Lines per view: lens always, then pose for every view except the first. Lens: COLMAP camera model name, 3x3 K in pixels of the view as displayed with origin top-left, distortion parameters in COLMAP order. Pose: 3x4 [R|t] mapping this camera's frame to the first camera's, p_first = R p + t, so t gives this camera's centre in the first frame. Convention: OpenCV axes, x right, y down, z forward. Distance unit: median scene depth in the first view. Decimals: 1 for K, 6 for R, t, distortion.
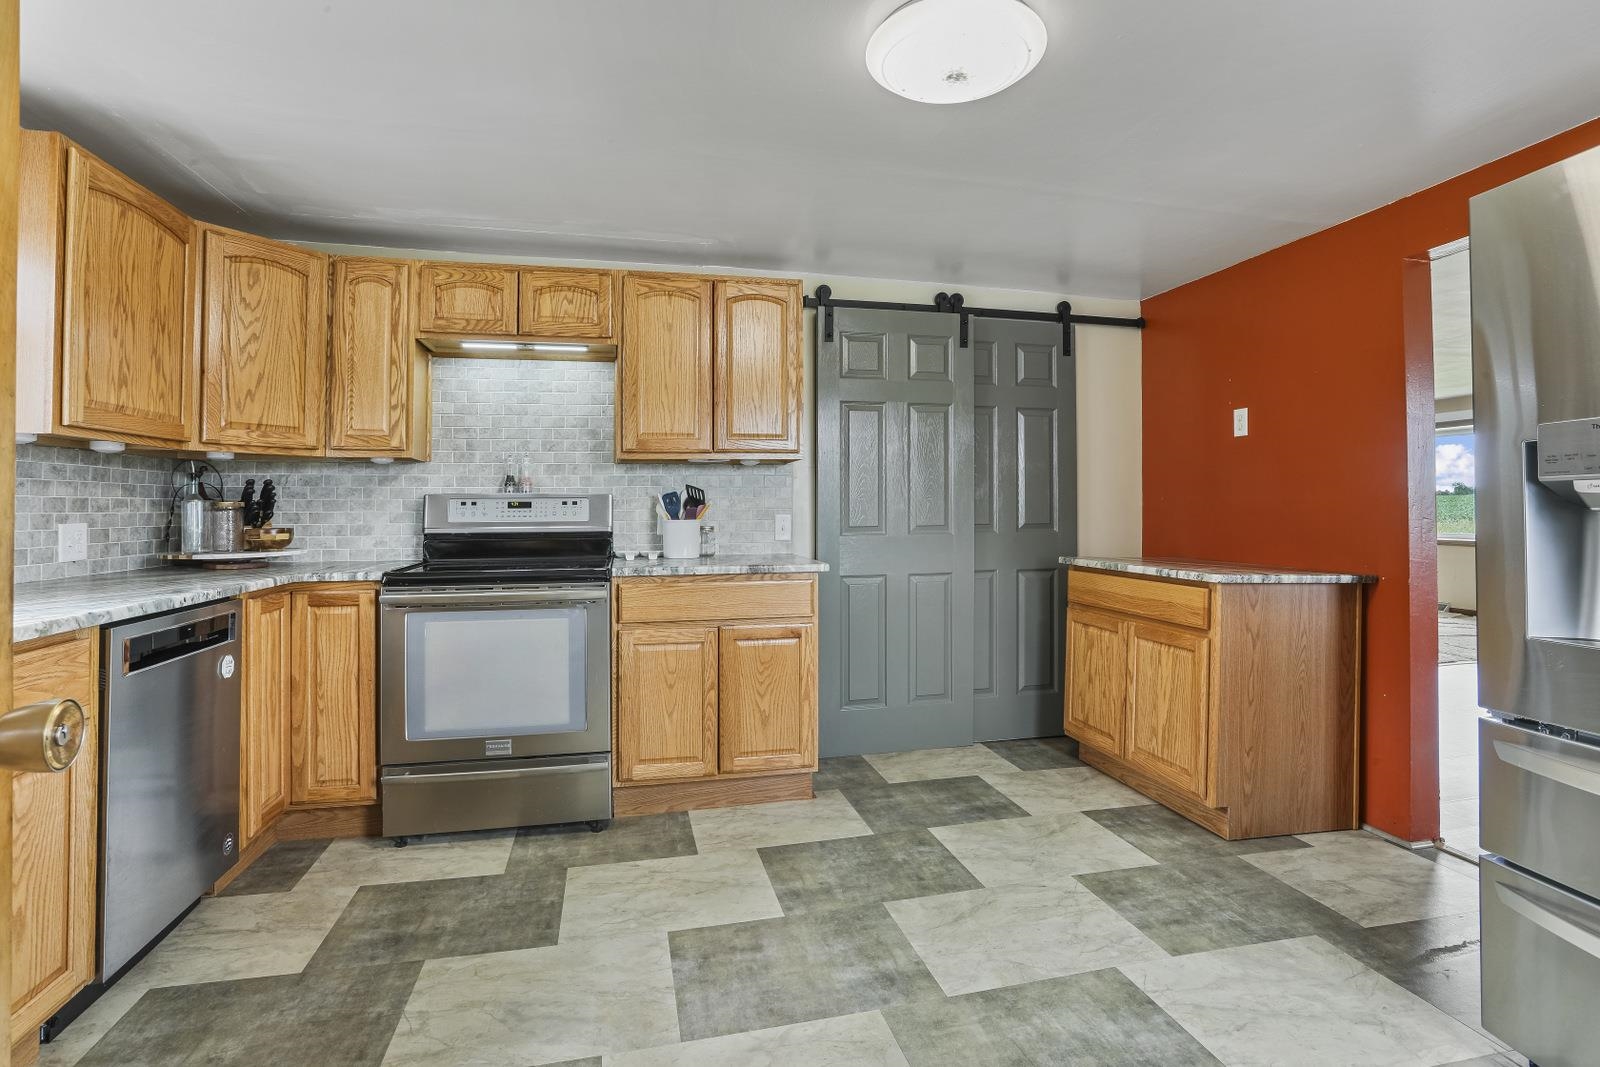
lens RADIAL K [[791.0, 0, 802.8], [0, 791.0, 490.5], [0, 0, 1]] dist [-0.059640, 0.030858]
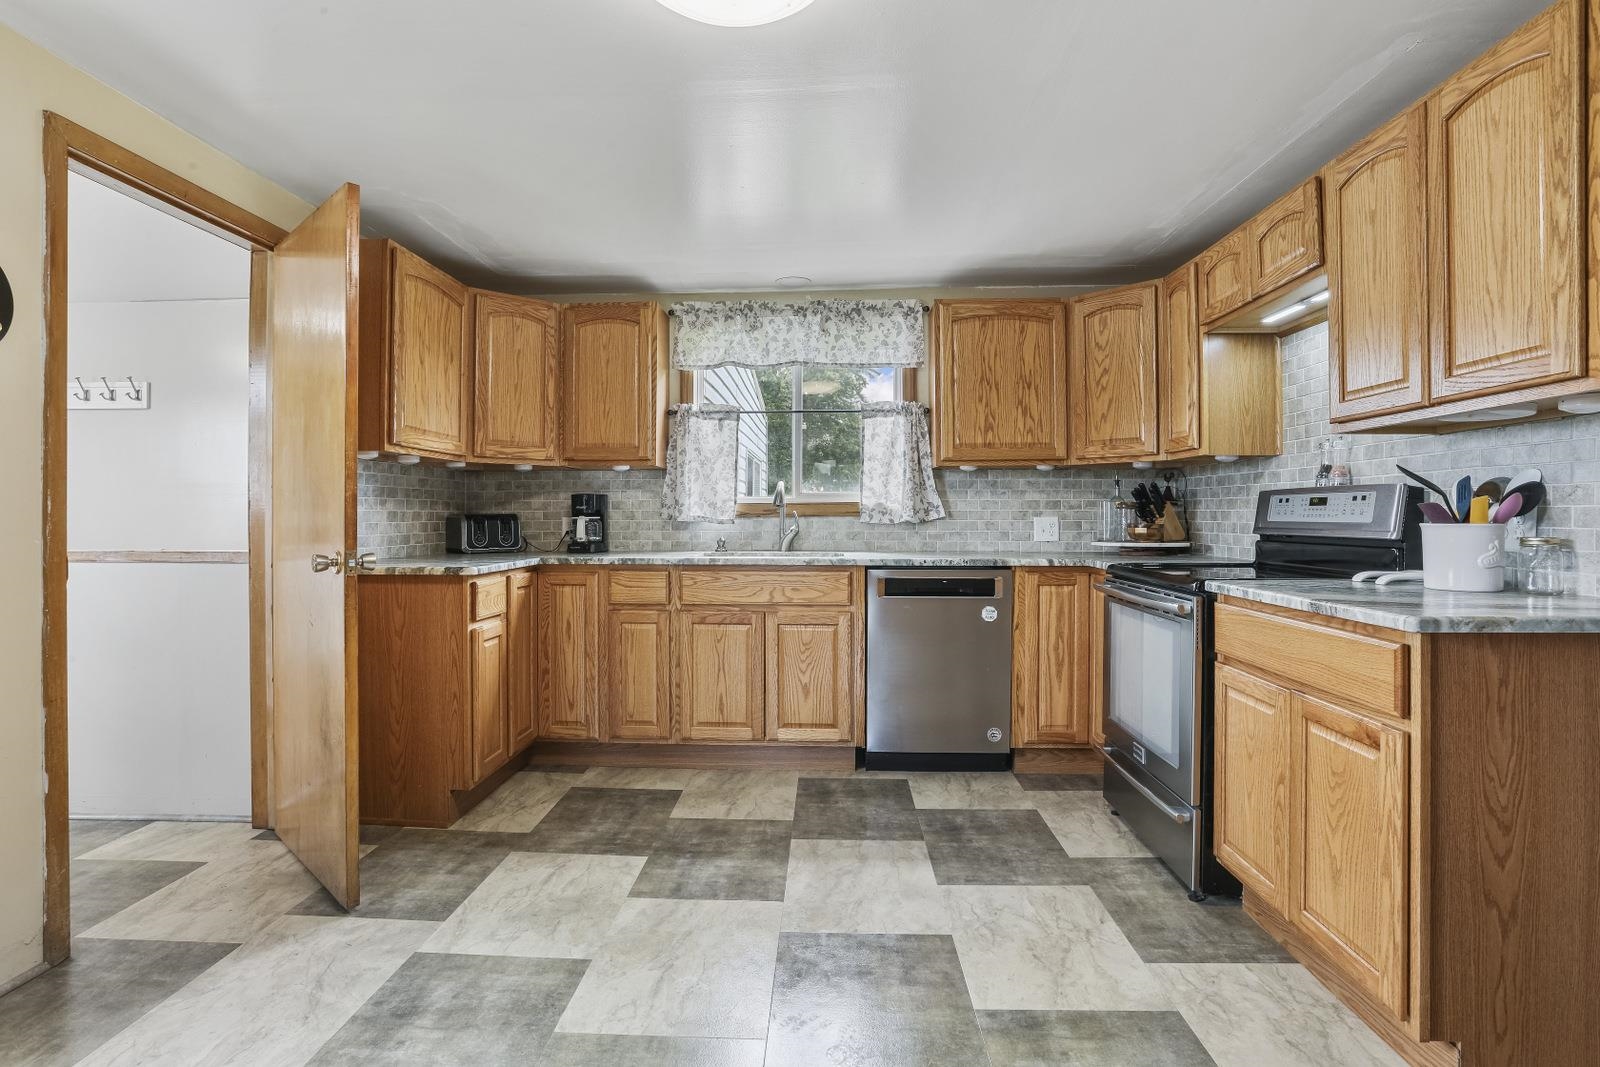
lens RADIAL K [[776.5, 0, 800.3], [0, 776.5, 511.9], [0, 0, 1]] dist [-0.057754, 0.029164]
pose [[-0.257546, 0.002038, -0.966264, 0.678888], [0.020559, 0.999783, -0.003371, 0.027054], [0.966047, -0.020733, -0.257532, 0.903594]]
